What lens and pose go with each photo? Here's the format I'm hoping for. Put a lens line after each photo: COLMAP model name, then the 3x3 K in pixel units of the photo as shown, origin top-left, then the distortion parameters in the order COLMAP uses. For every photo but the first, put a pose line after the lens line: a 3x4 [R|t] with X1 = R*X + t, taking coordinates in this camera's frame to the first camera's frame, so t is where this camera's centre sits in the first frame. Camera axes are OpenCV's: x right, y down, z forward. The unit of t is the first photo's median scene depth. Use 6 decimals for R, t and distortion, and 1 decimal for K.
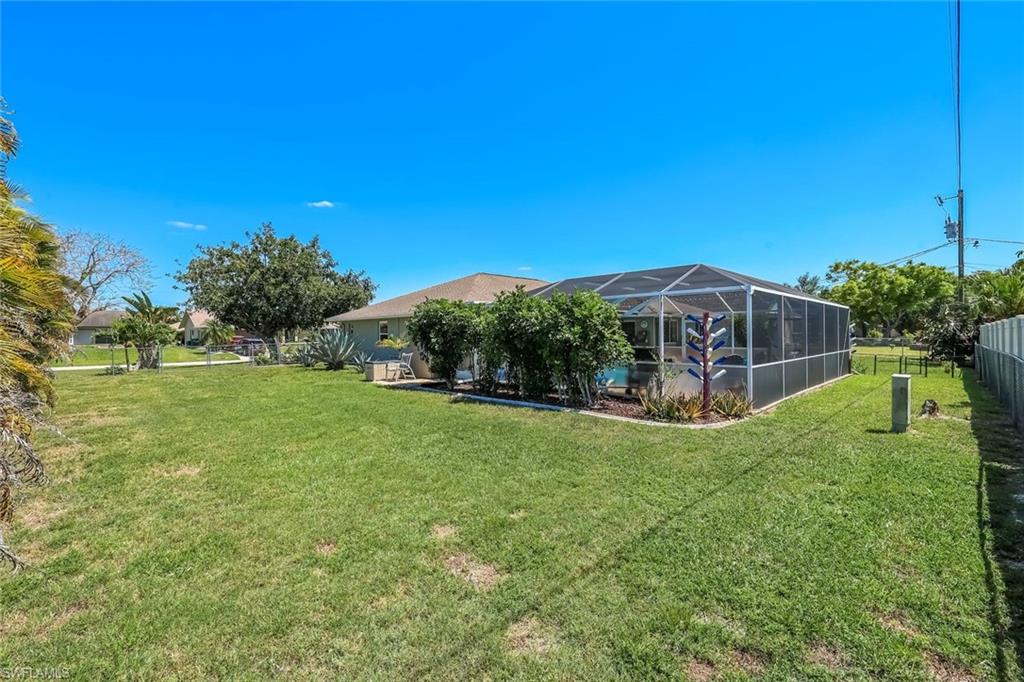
lens RADIAL K [[444.3, 0, 512.5], [0, 444.3, 335.4], [0, 0, 1]] dist [0.001361, 0.000176]
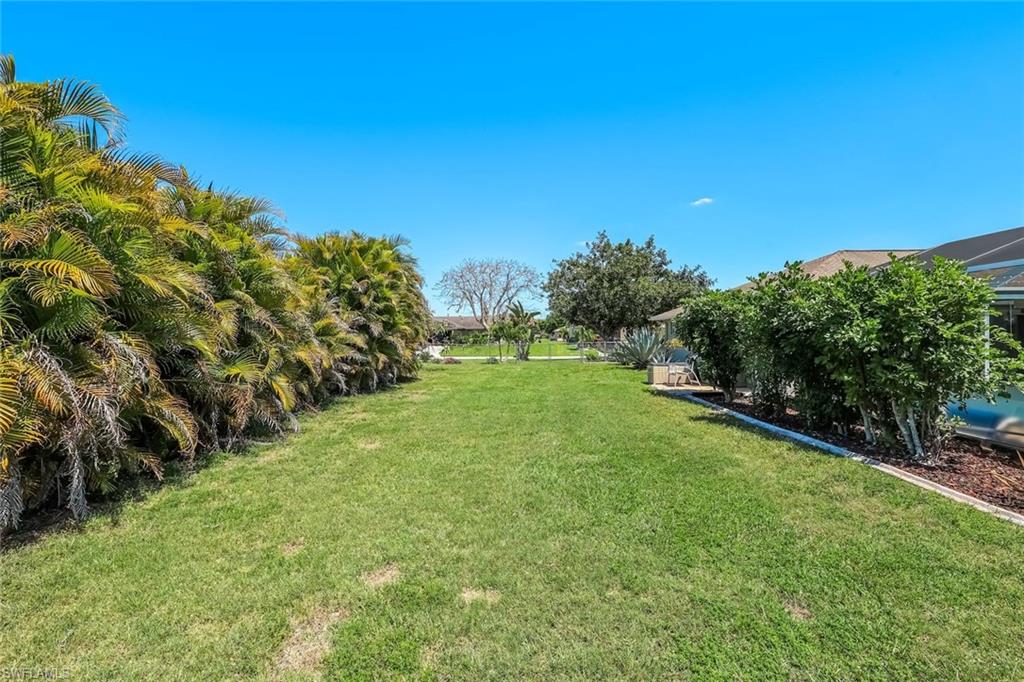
lens RADIAL K [[444.3, 0, 512.5], [0, 444.3, 335.4], [0, 0, 1]] dist [0.001361, 0.000176]
pose [[0.694717, 0.001810, -0.719281, 0.163347], [0.000003, 0.999997, 0.002520, -0.000843], [0.719283, -0.001753, 0.694715, 0.166506]]
